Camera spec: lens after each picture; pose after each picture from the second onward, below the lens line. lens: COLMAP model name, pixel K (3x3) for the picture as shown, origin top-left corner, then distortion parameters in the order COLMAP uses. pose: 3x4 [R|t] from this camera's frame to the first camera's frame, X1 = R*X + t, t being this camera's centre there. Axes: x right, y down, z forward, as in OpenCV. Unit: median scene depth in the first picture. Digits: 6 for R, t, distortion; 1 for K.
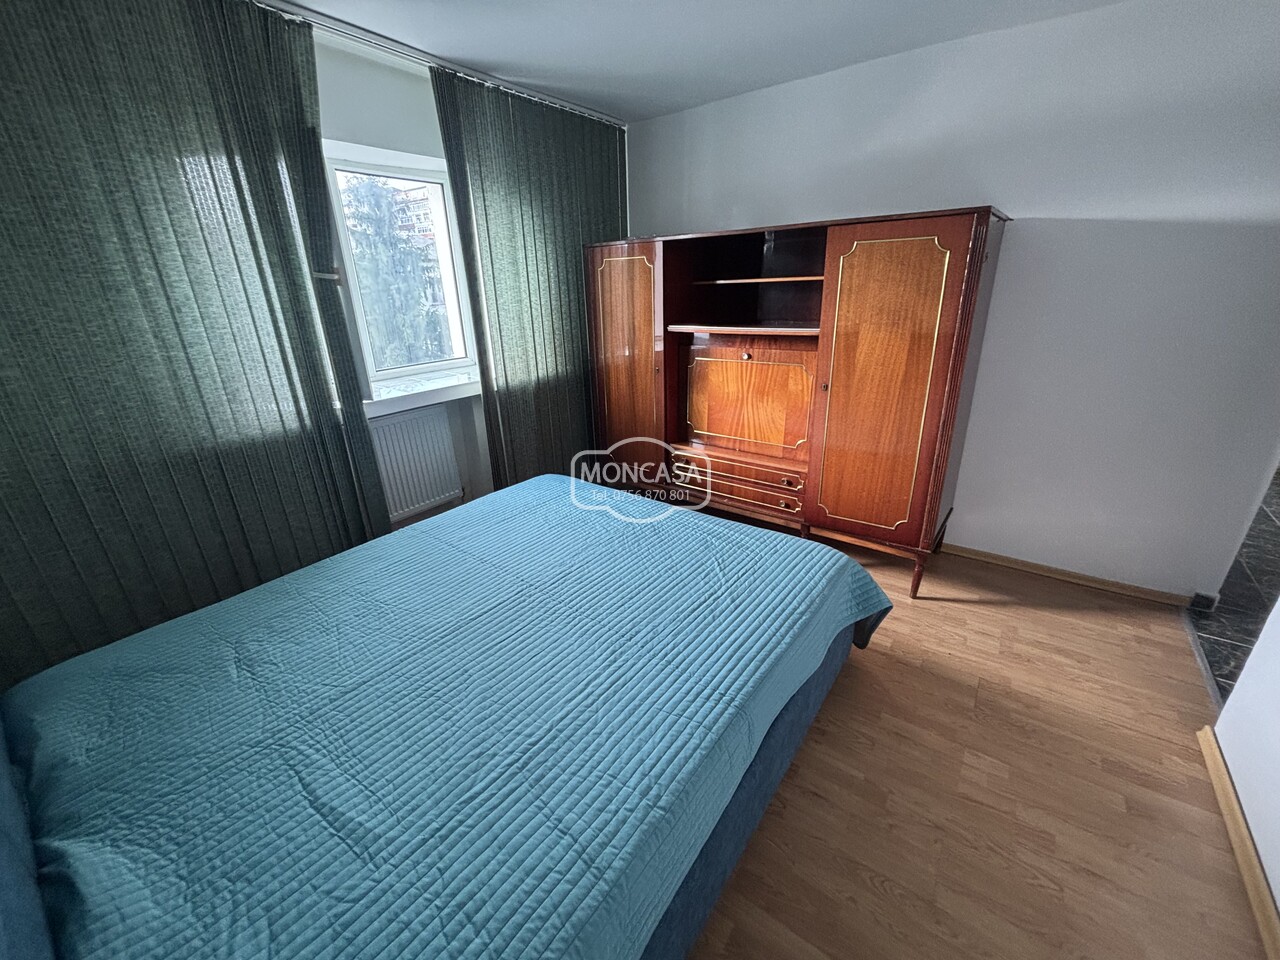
lens RADIAL K [[513.4, 0, 643.3], [0, 513.4, 477.4], [0, 0, 1]] dist [-0.004939, 0.002151]
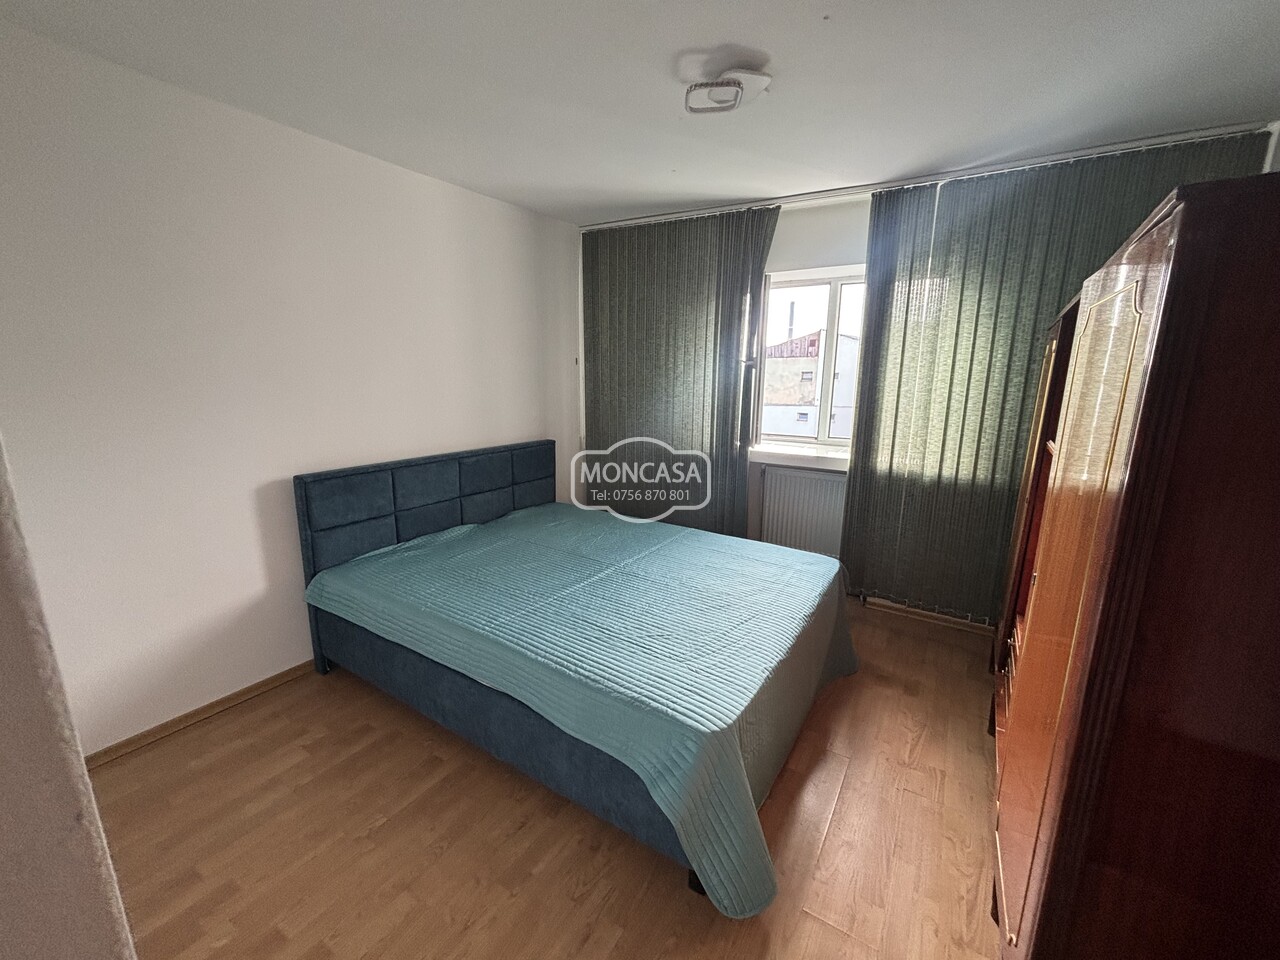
lens RADIAL K [[513.4, 0, 642.3], [0, 513.4, 483.2], [0, 0, 1]] dist [-0.004939, 0.002151]
pose [[0.072611, 0.233671, -0.969601, 0.974442], [-0.369977, 0.909114, 0.191387, -0.262415], [0.926199, 0.344833, 0.152464, 0.649659]]
